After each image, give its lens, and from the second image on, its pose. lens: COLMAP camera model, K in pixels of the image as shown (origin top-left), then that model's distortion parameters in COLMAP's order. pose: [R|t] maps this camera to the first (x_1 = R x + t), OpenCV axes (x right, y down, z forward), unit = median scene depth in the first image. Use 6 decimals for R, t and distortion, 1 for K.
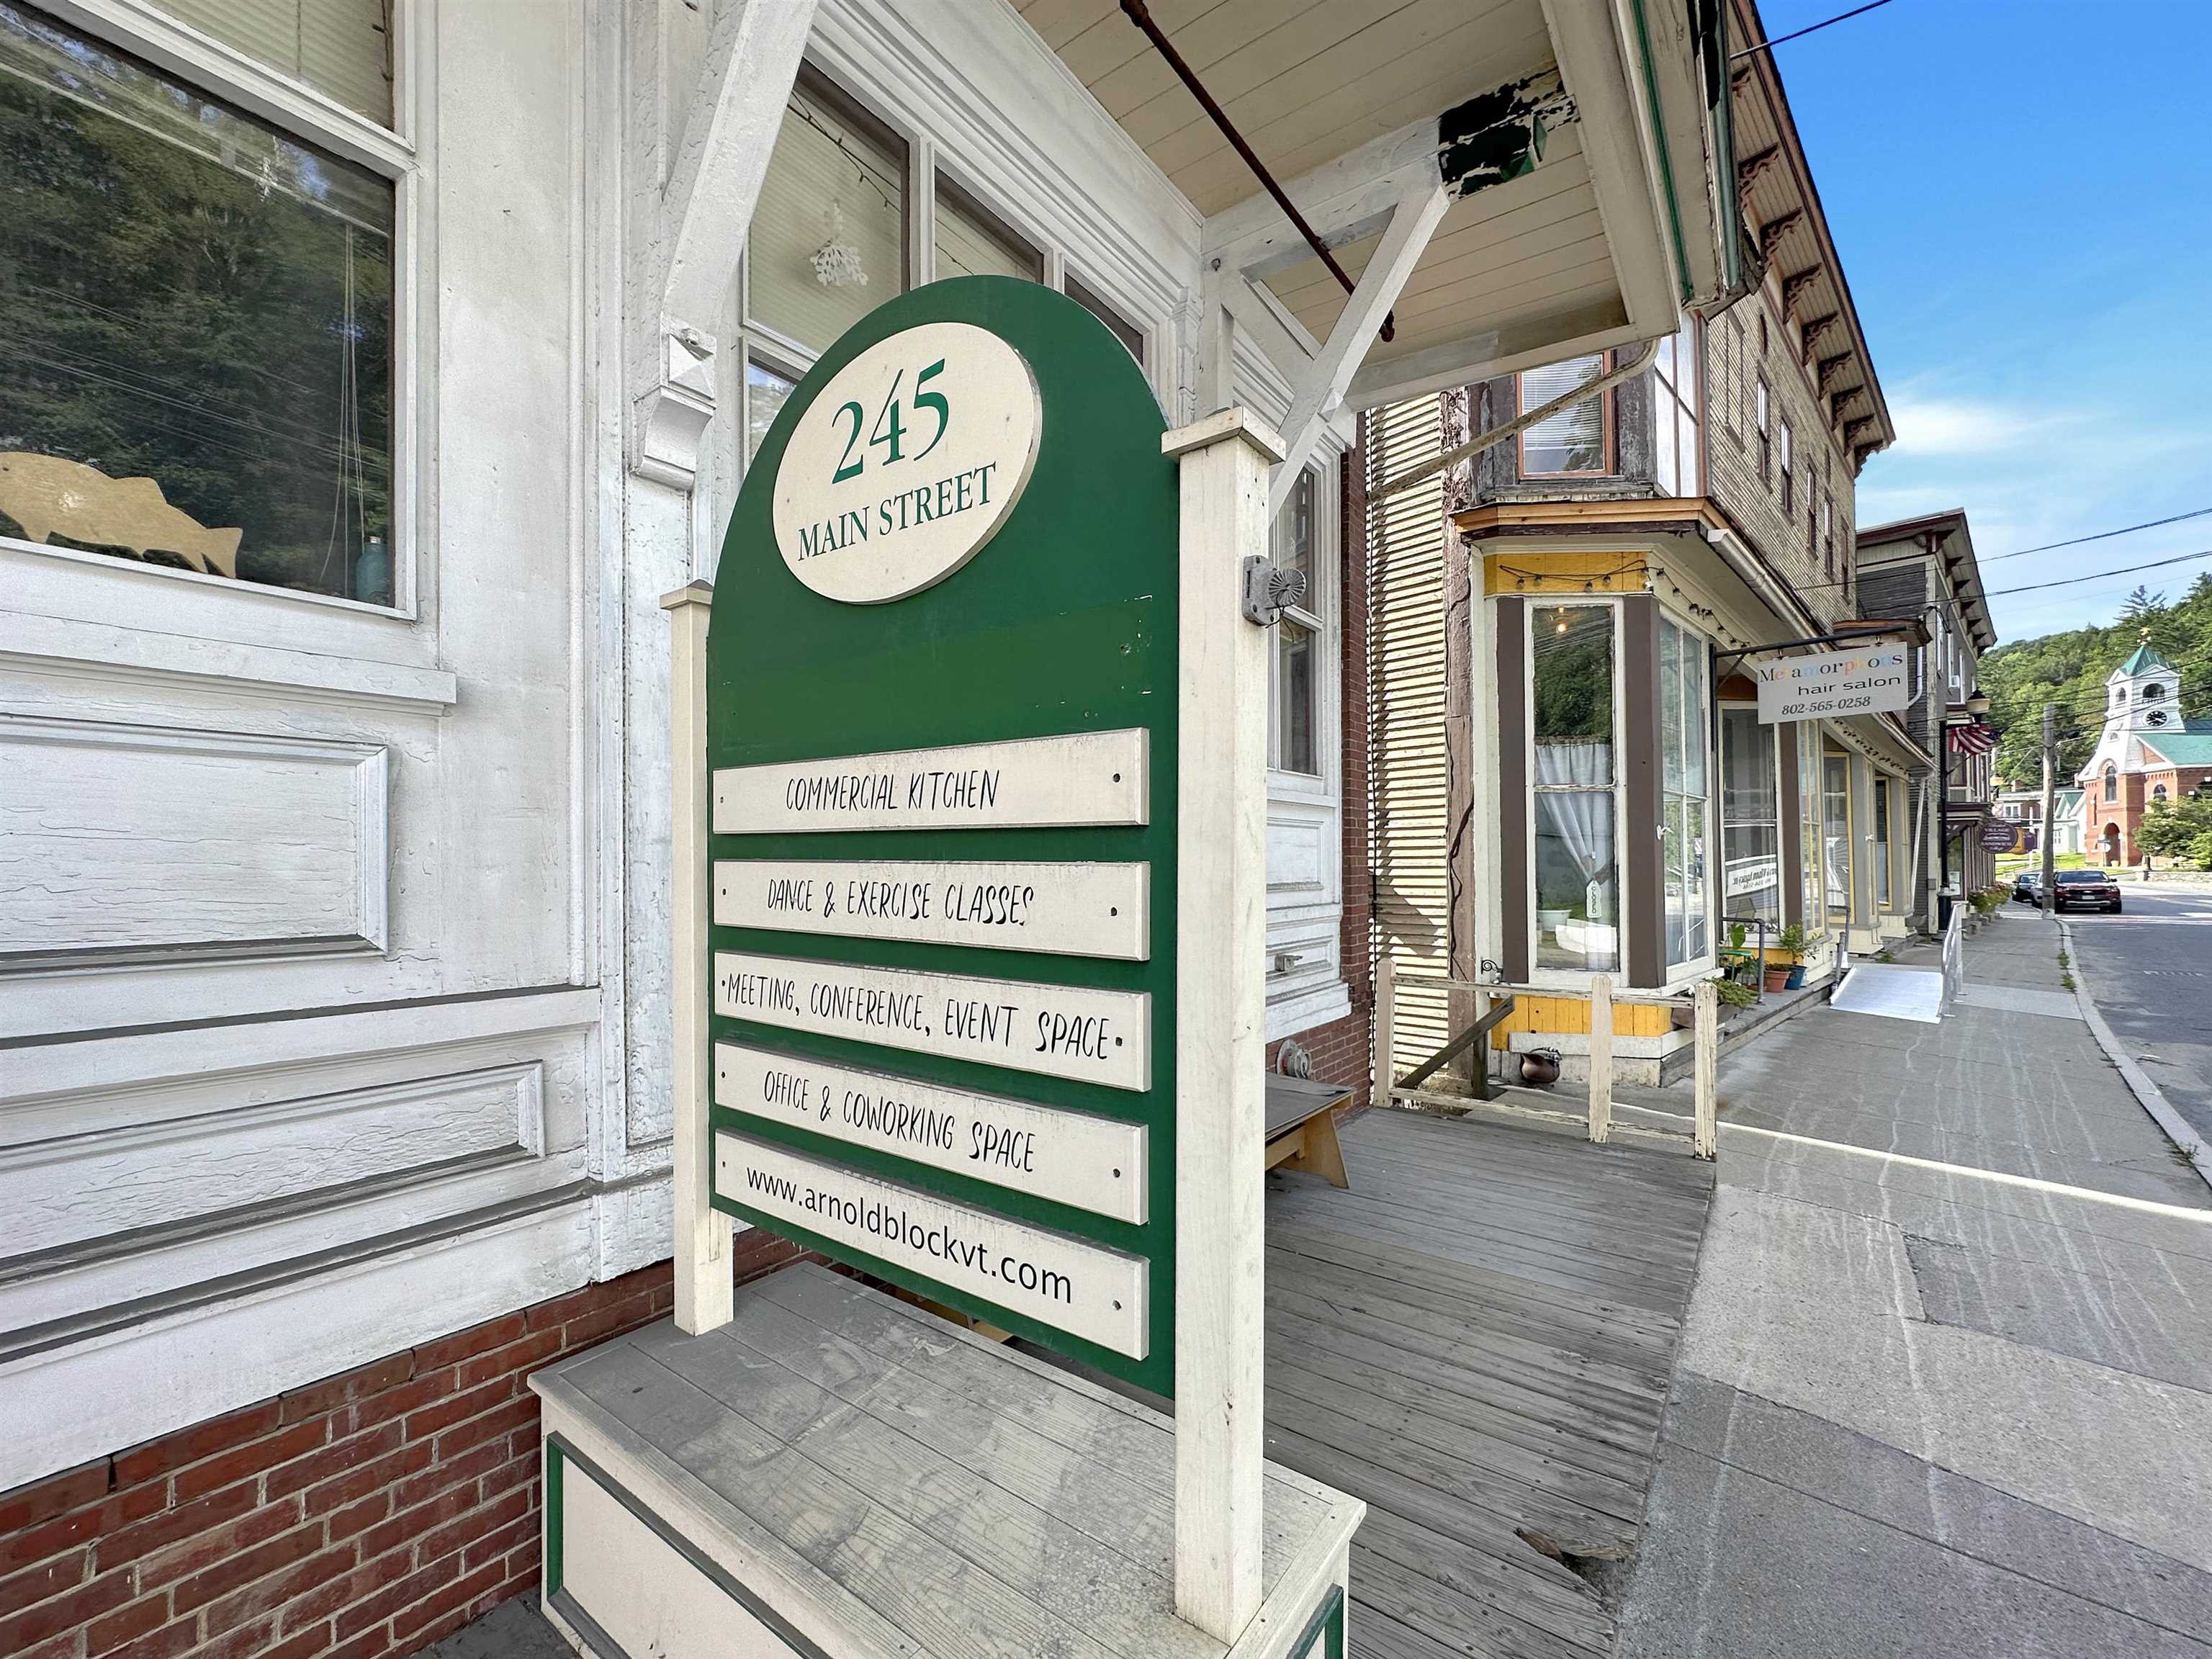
lens RADIAL K [[959.4, 0, 1075.3], [0, 959.4, 857.2], [0, 0, 1]] dist [0.000292, 0.001109]
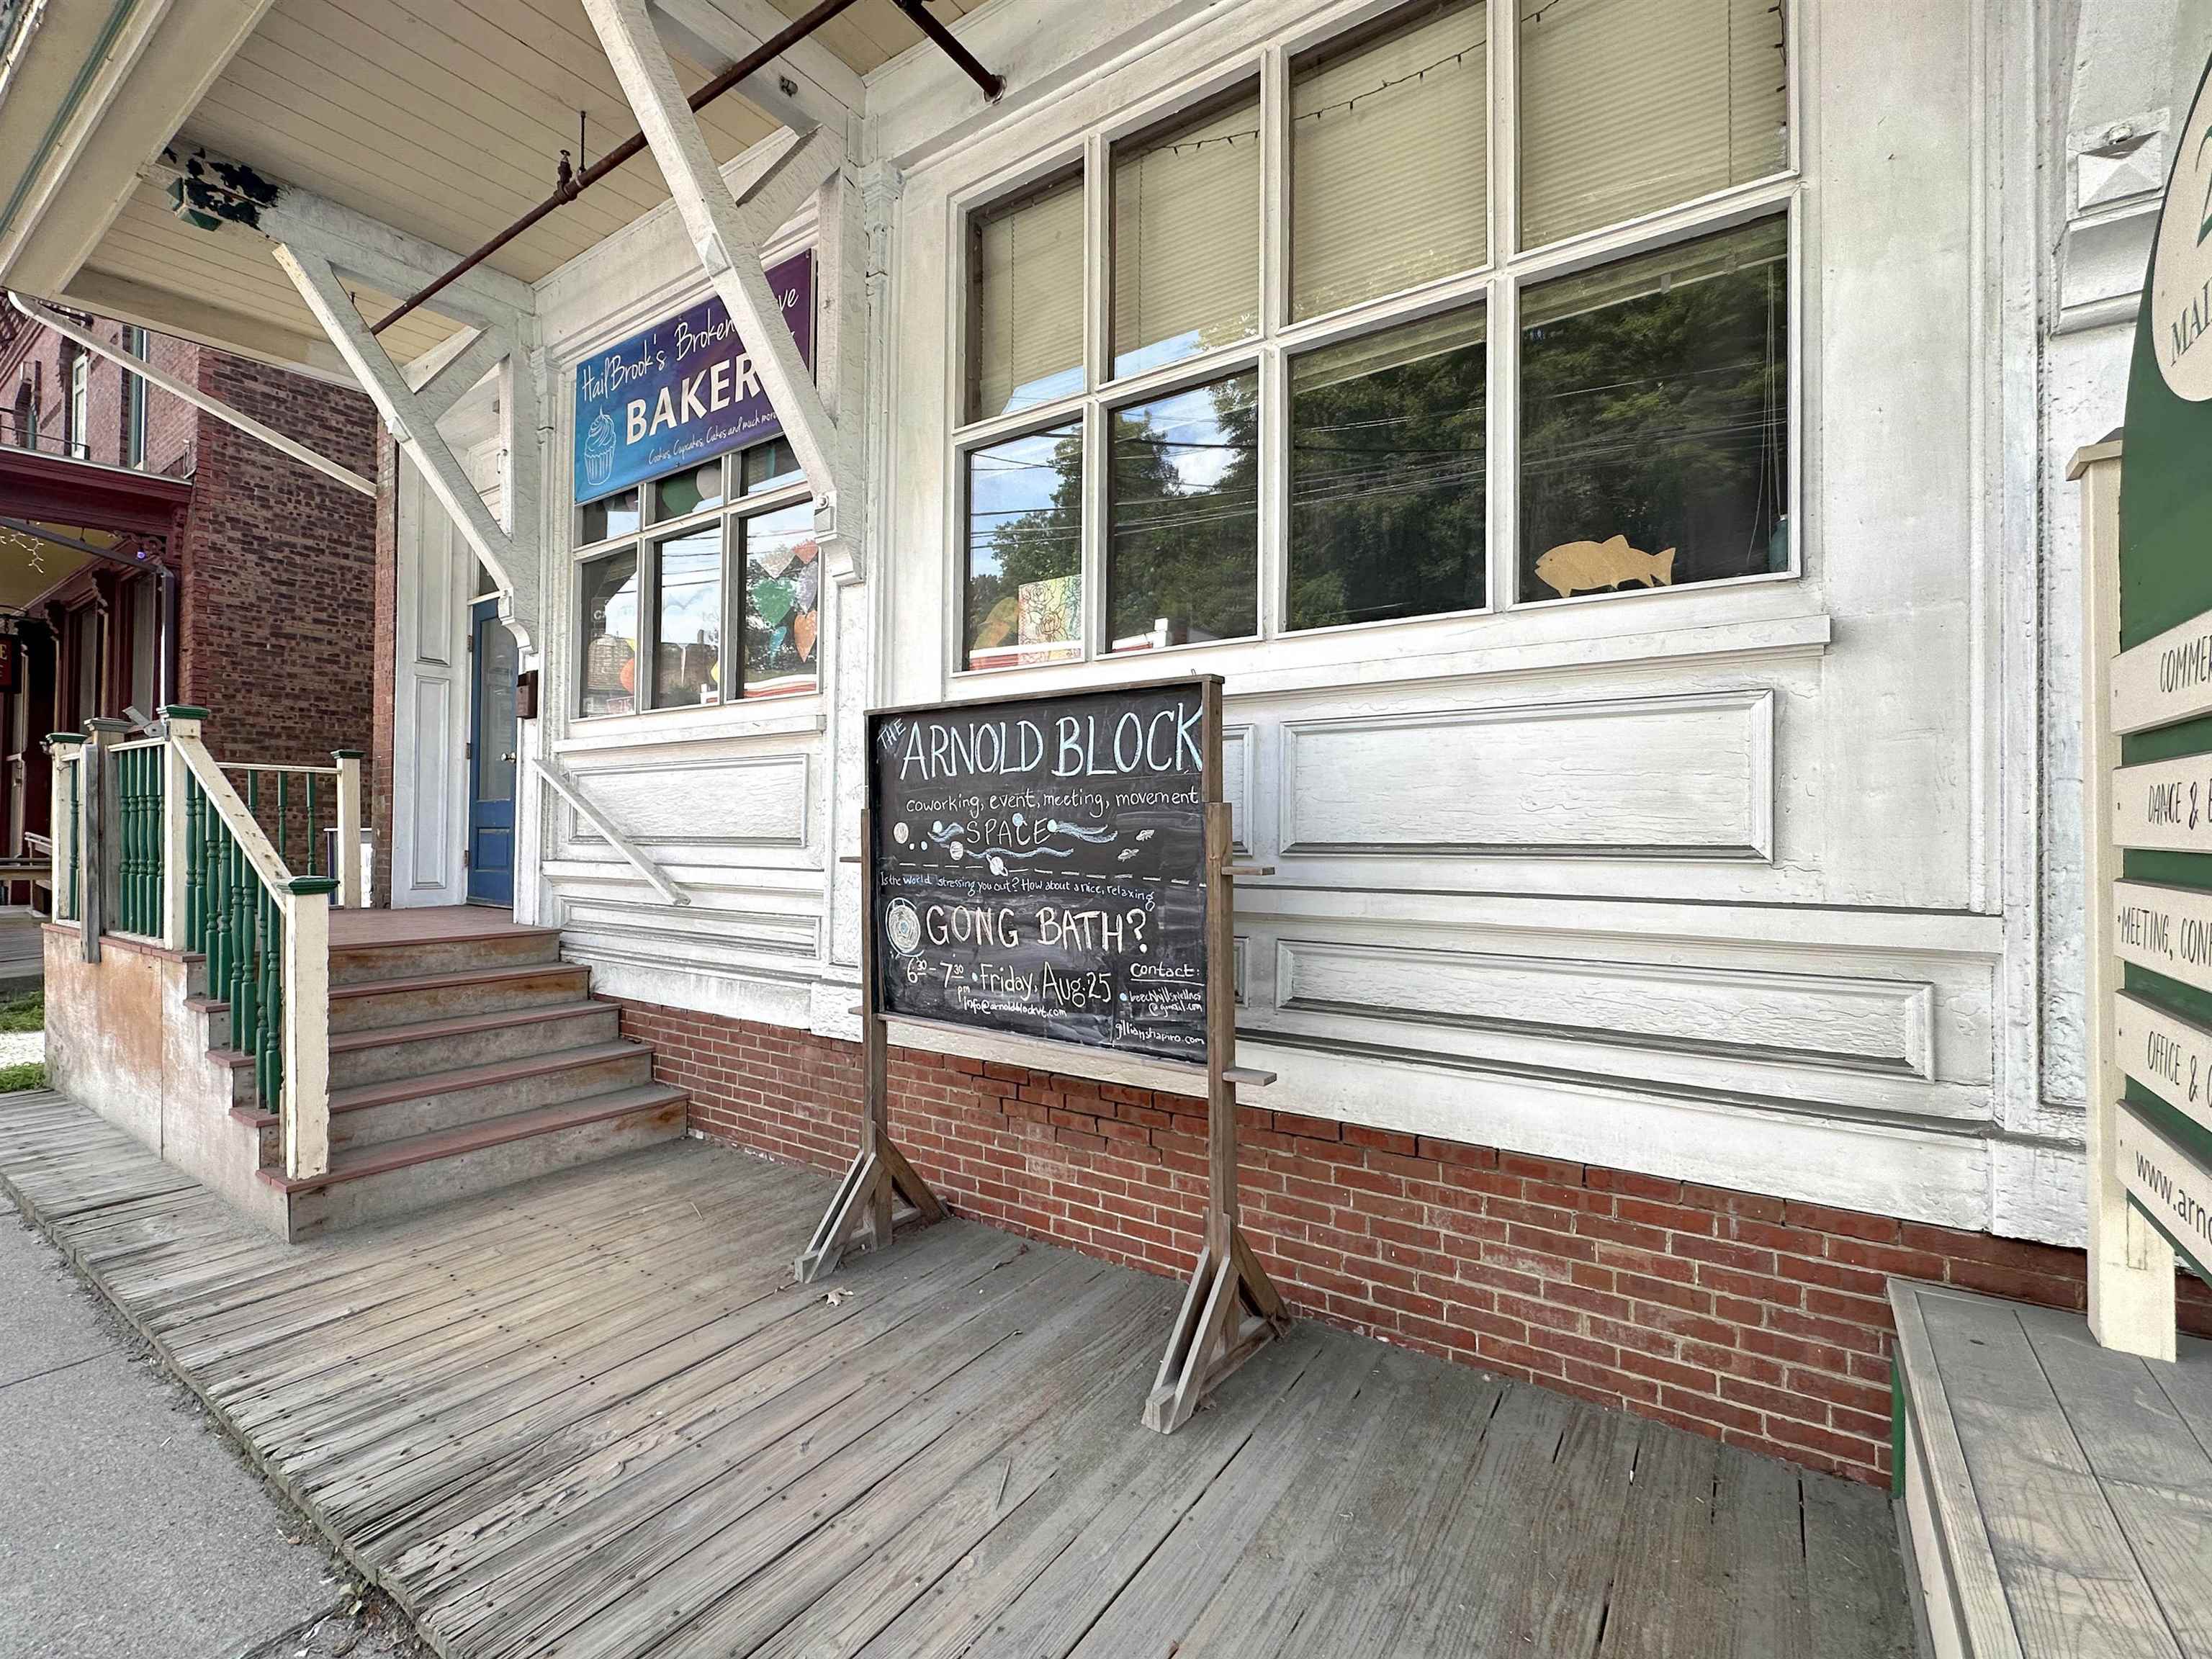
lens RADIAL K [[959.4, 0, 1112.9], [0, 959.4, 824.2], [0, 0, 1]] dist [0.000292, 0.001109]
pose [[0.048424, -0.009661, -0.998780, 0.421756], [-0.001022, 0.999952, -0.009722, 0.062873], [0.998826, 0.001491, 0.048412, 0.116672]]
